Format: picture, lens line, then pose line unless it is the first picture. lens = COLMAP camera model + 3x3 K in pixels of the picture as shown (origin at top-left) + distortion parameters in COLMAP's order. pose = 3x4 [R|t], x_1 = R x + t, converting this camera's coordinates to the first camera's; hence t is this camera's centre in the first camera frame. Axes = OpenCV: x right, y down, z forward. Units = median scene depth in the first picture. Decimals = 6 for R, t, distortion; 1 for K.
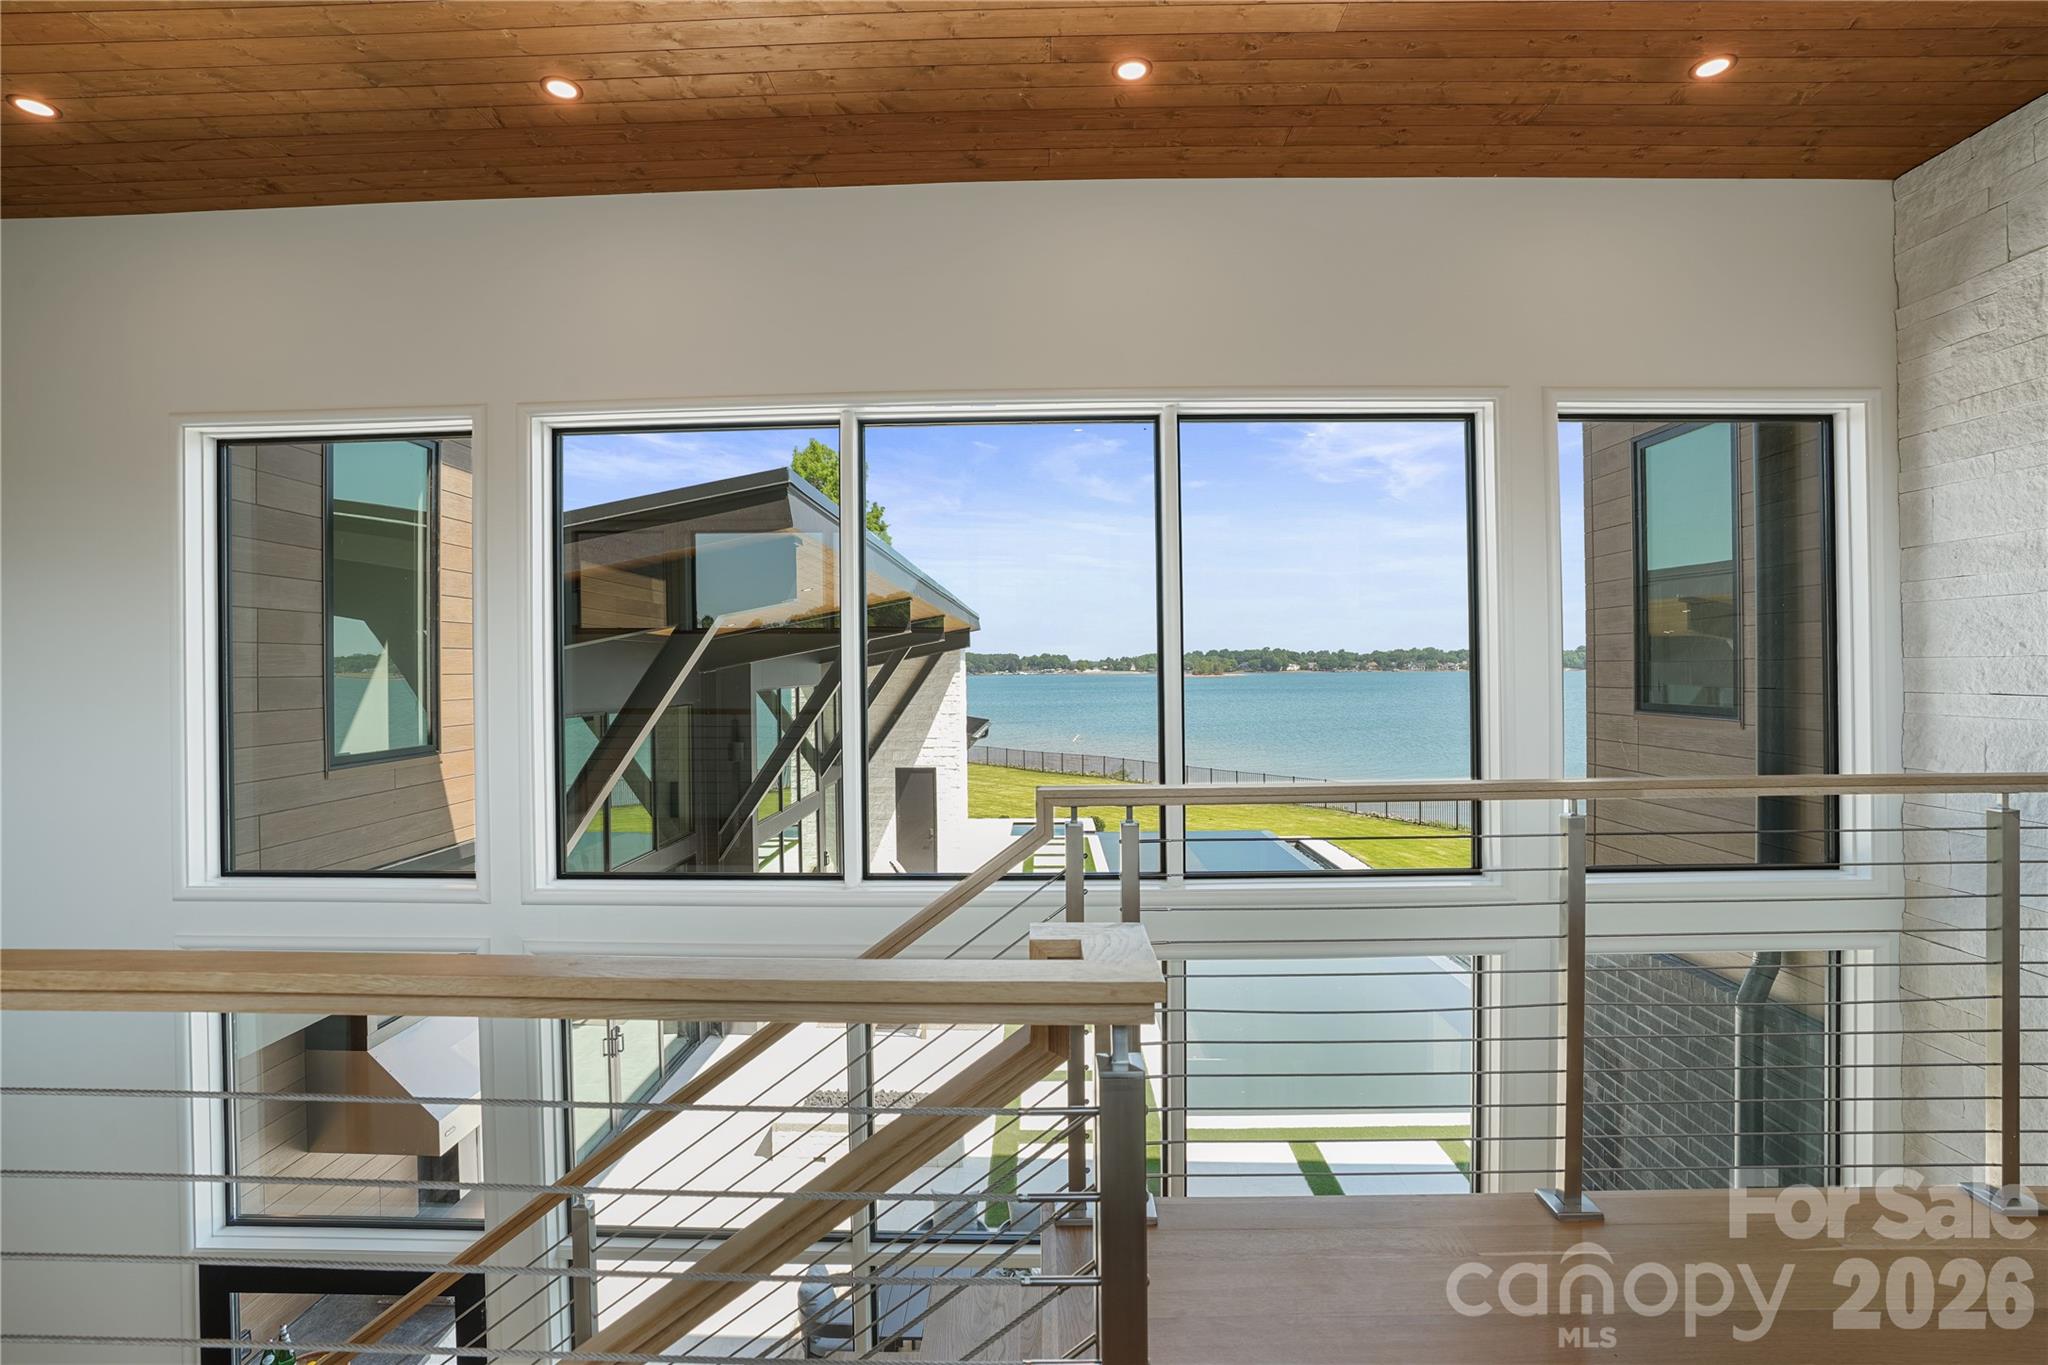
lens RADIAL K [[952.3, 0, 1034.1], [0, 952.3, 650.4], [0, 0, 1]] dist [-0.045280, 0.001052]
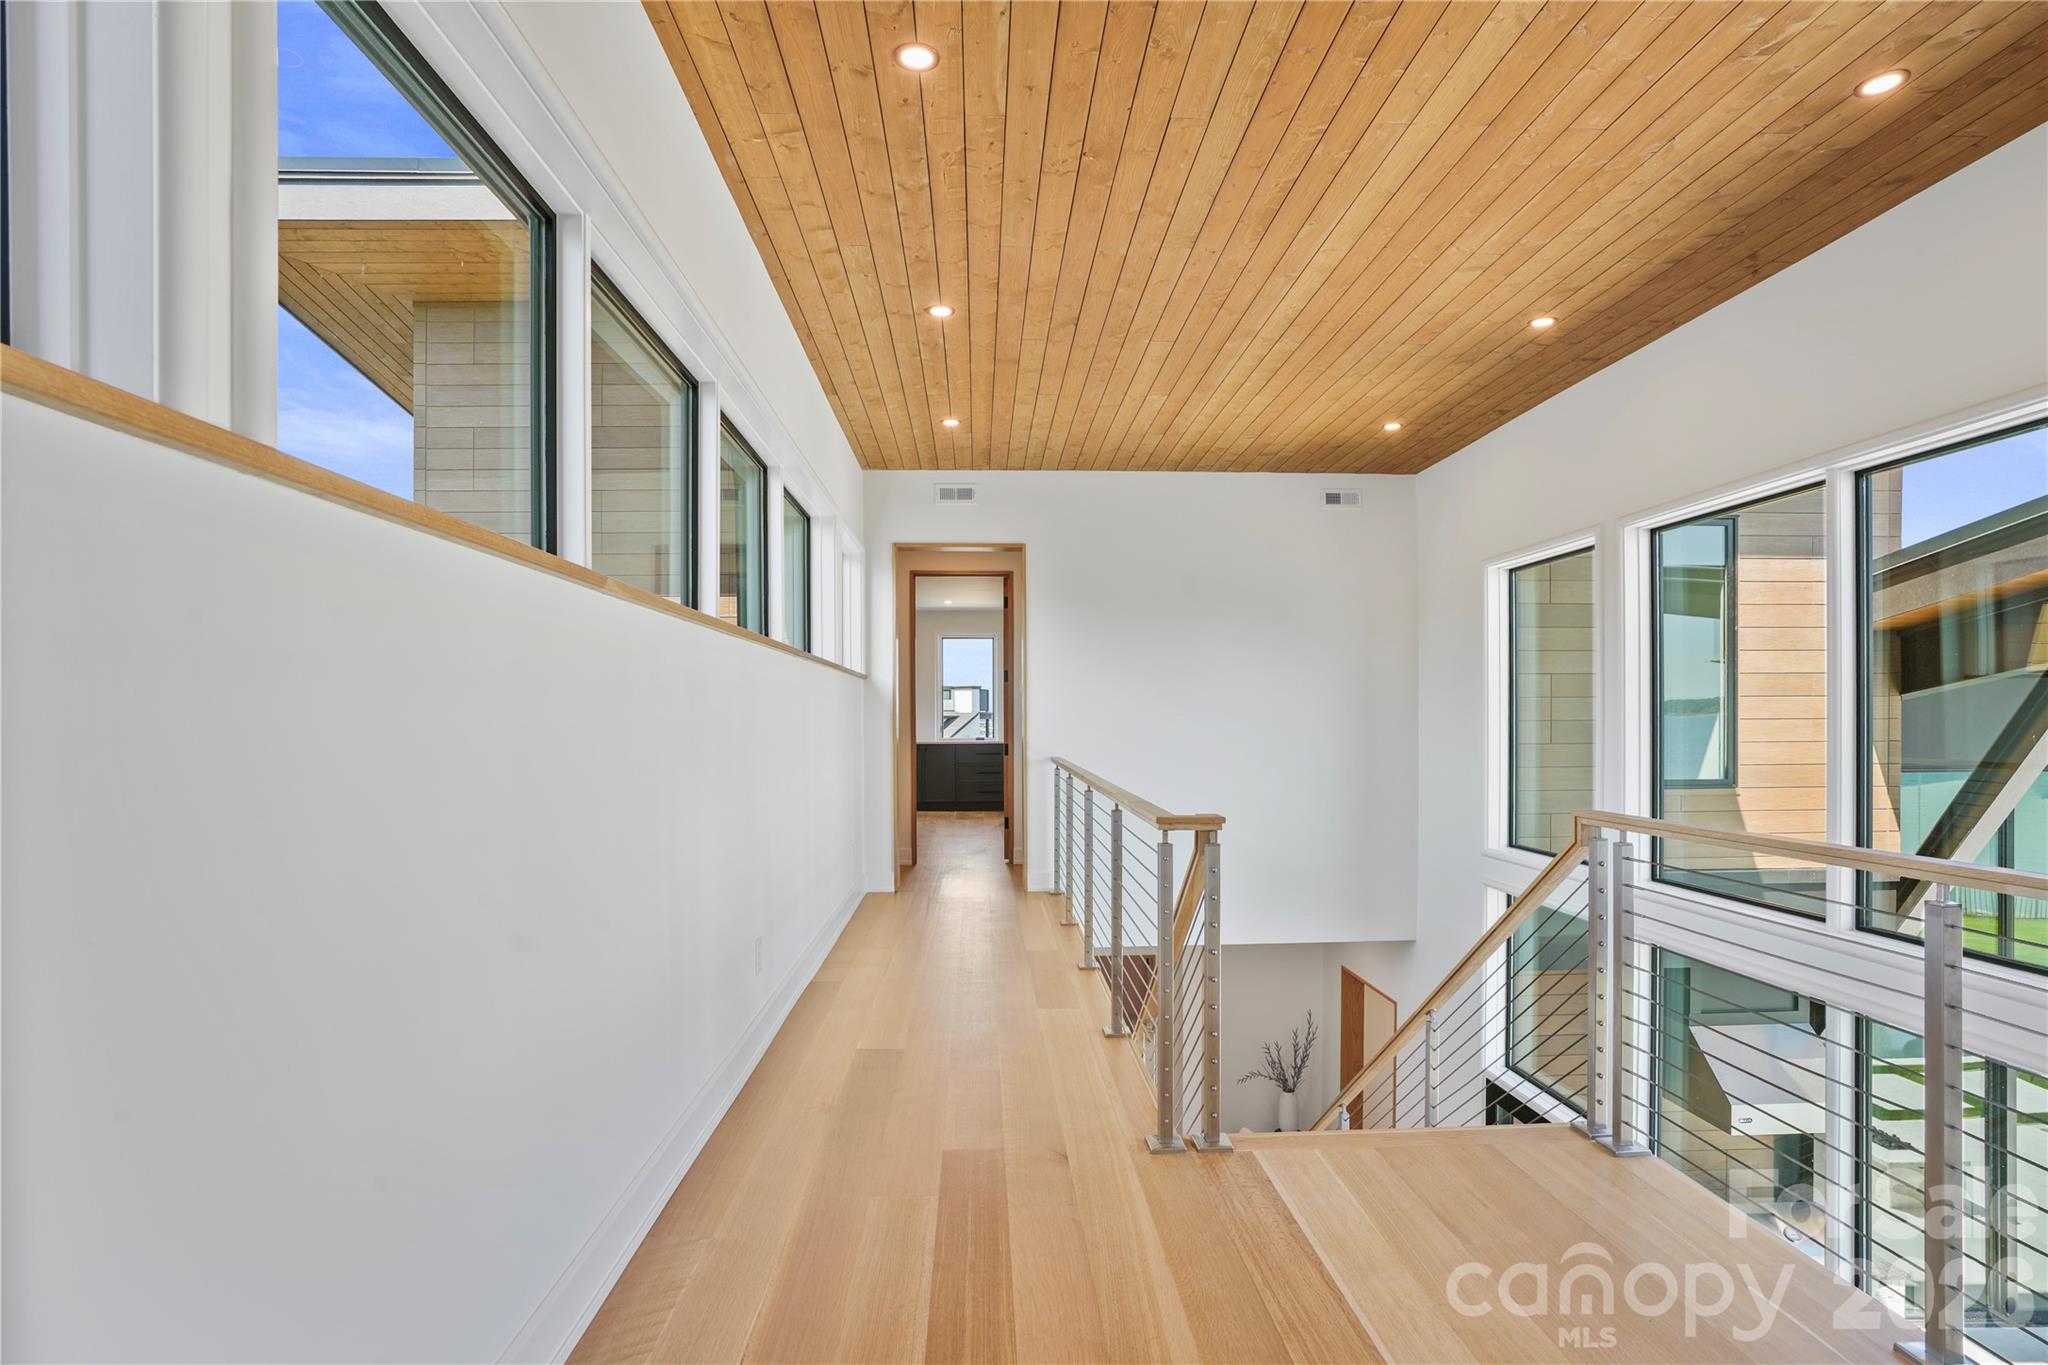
lens RADIAL K [[1062.7, 0, 1025.3], [0, 1062.7, 716.5], [0, 0, 1]] dist [-0.000924, -0.000118]
pose [[0.065682, 0.007146, -0.997815, 0.929872], [0.022874, 0.999701, 0.008665, -0.014393], [0.997578, -0.023393, 0.065499, 0.050544]]
